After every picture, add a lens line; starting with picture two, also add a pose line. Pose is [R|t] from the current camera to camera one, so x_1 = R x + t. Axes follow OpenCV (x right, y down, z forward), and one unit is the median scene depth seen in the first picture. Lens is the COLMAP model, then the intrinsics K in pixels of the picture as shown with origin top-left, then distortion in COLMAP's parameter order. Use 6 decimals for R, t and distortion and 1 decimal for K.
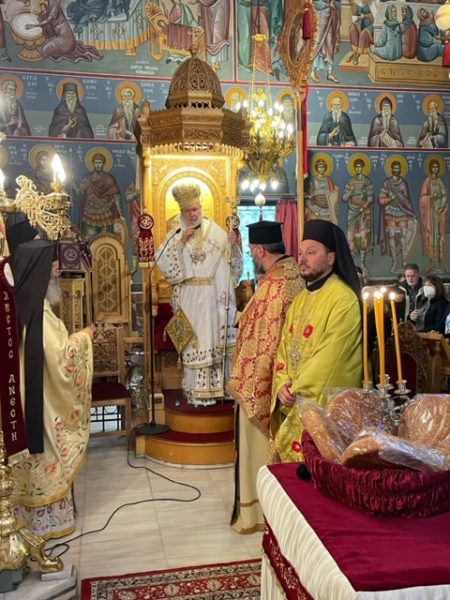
lens RADIAL K [[588.0, 0, 222.1], [0, 588.0, 300.3], [0, 0, 1]] dist [0.022165, 0.000000]
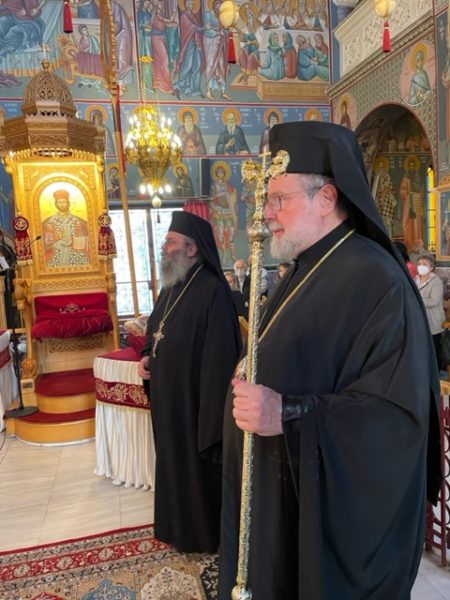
lens RADIAL K [[453.1, 0, 224.0], [0, 453.1, 302.6], [0, 0, 1]] dist [0.060187, -0.089247]
pose [[0.998135, -0.048983, 0.036429, 0.207894], [0.047581, 0.998129, 0.038413, -0.000282], [-0.038242, -0.036608, 0.998598, 0.115697]]
